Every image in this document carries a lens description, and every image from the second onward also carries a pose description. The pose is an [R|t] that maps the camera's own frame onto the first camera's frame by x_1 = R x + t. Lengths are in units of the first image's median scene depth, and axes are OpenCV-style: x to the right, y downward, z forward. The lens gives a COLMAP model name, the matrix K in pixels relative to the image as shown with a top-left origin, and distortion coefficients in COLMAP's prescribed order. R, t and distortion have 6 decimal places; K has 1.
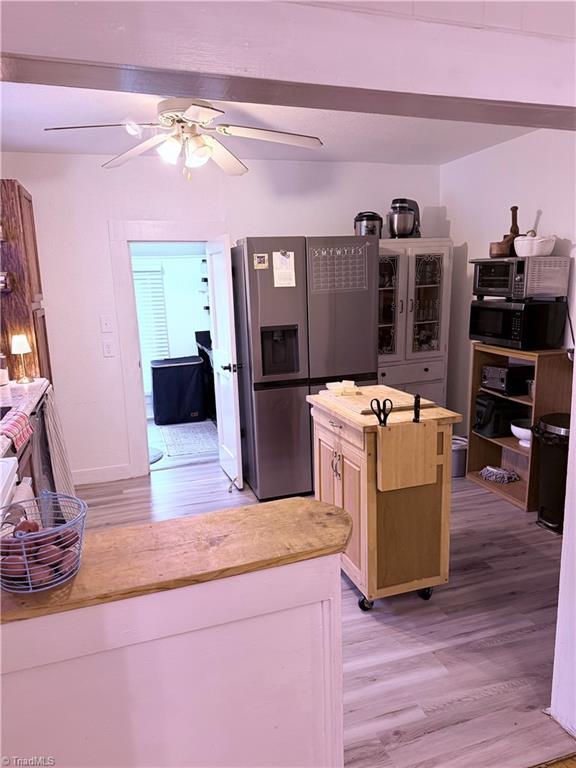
lens RADIAL K [[546.8, 0, 289.7], [0, 546.8, 387.1], [0, 0, 1]] dist [0.014097, -0.012968]
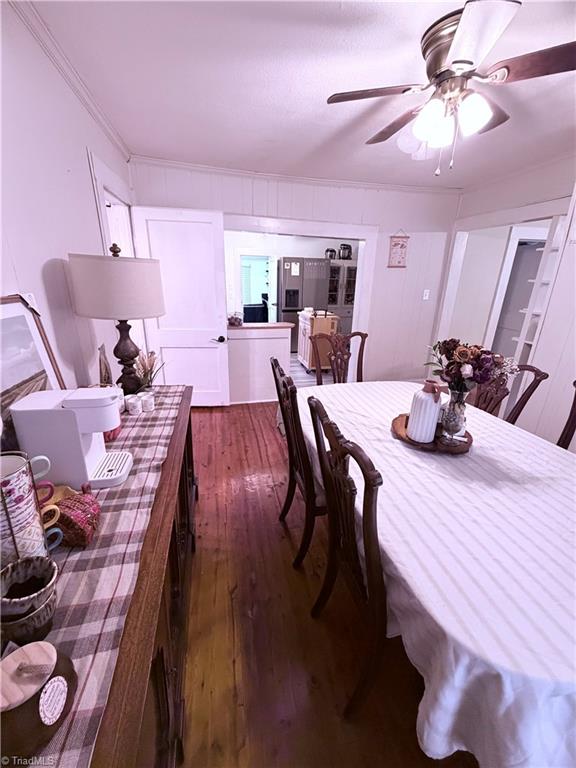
lens RADIAL K [[308.8, 0, 284.2], [0, 308.8, 378.9], [0, 0, 1]] dist [-0.001317, -0.000026]
pose [[0.993529, 0.088568, -0.071105, 0.085939], [-0.078487, 0.987891, 0.133835, 0.124105], [0.082098, -0.127388, 0.988449, -0.593475]]
